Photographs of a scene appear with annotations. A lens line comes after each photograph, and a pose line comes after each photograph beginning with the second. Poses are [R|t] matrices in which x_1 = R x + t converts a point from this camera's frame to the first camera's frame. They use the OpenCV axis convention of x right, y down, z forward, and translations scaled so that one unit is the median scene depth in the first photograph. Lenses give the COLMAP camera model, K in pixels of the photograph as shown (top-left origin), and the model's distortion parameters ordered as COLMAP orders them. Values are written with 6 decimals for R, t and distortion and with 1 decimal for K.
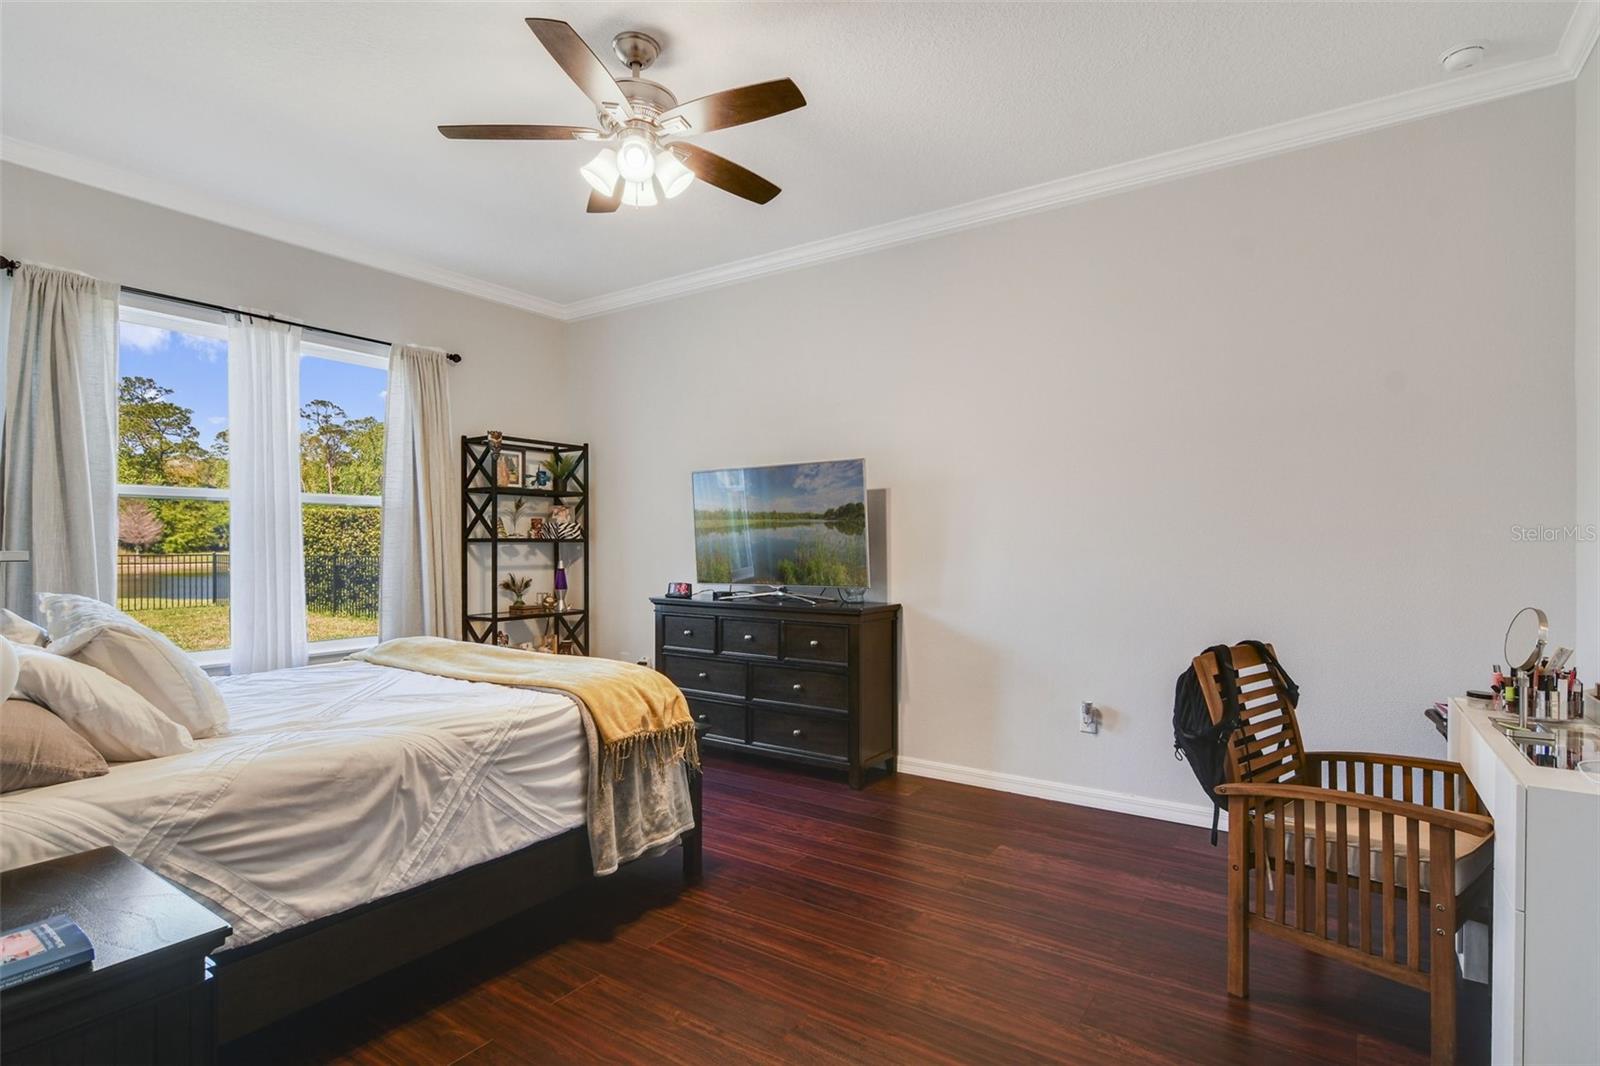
lens RADIAL K [[779.1, 0, 802.5], [0, 779.1, 524.7], [0, 0, 1]] dist [0.002384, 0.000179]
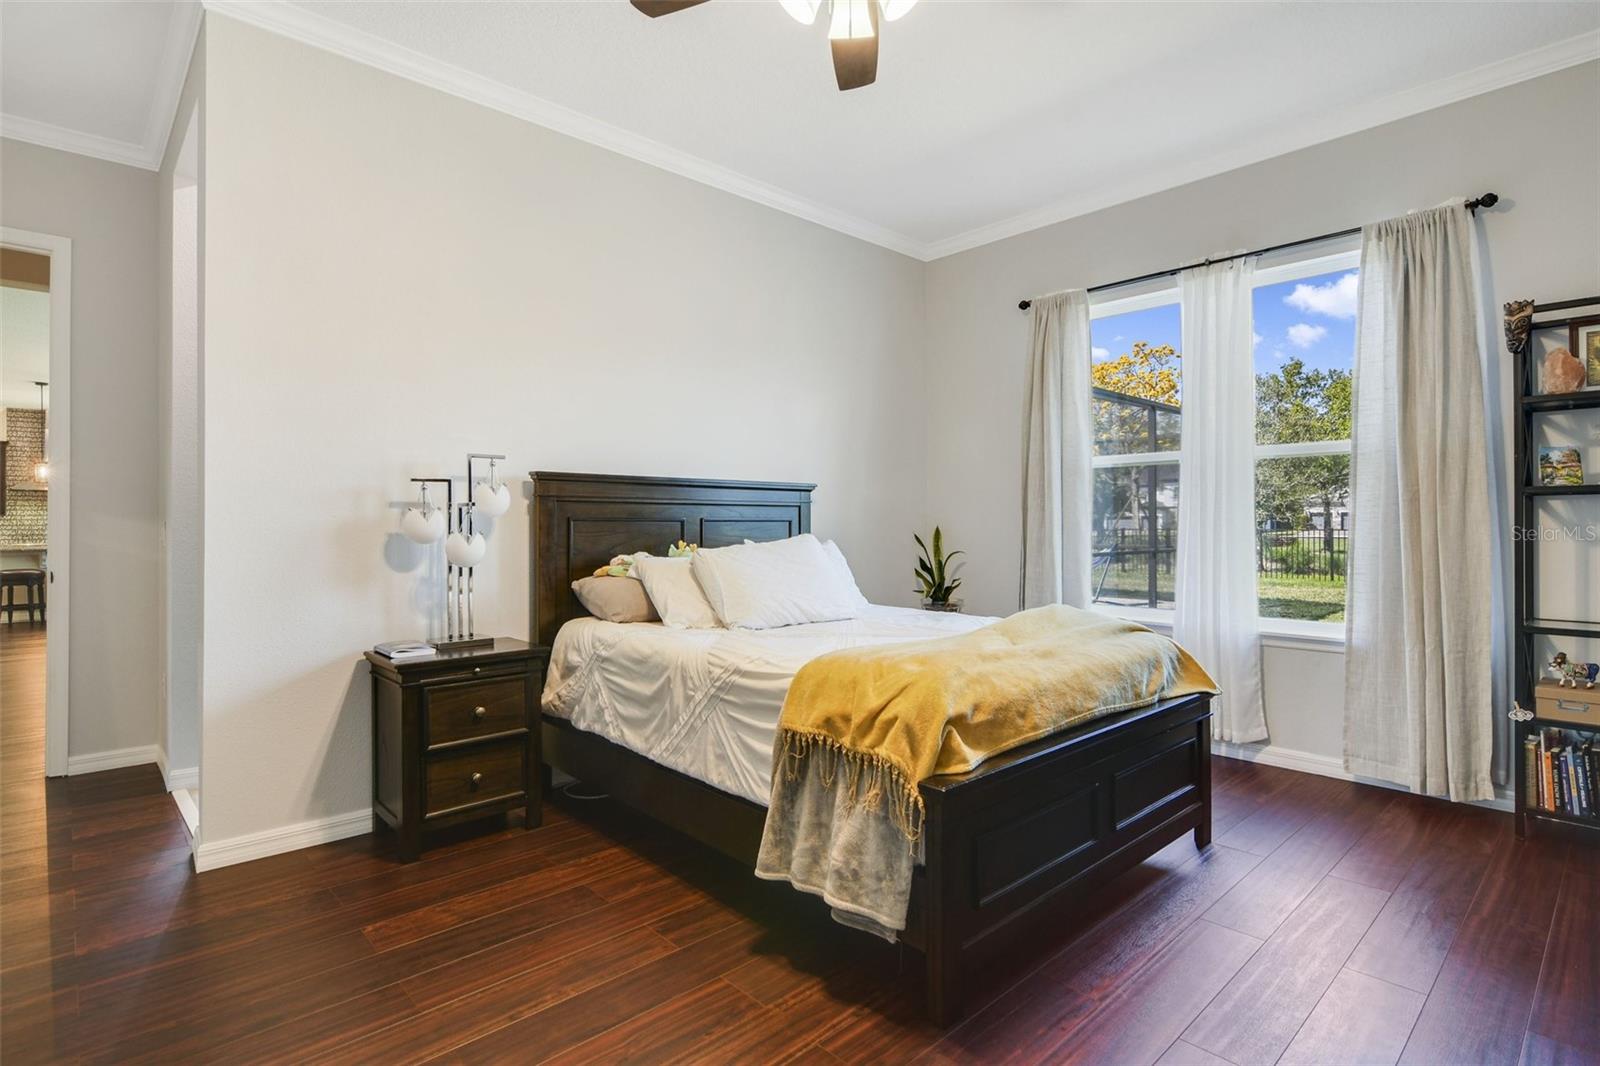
lens RADIAL K [[779.1, 0, 802.5], [0, 779.1, 524.7], [0, 0, 1]] dist [0.002384, 0.000179]
pose [[-0.196037, 0.001214, -0.980596, 0.605000], [0.024383, 0.999696, -0.003637, 0.074100], [0.980293, -0.024623, -0.196007, 1.289148]]
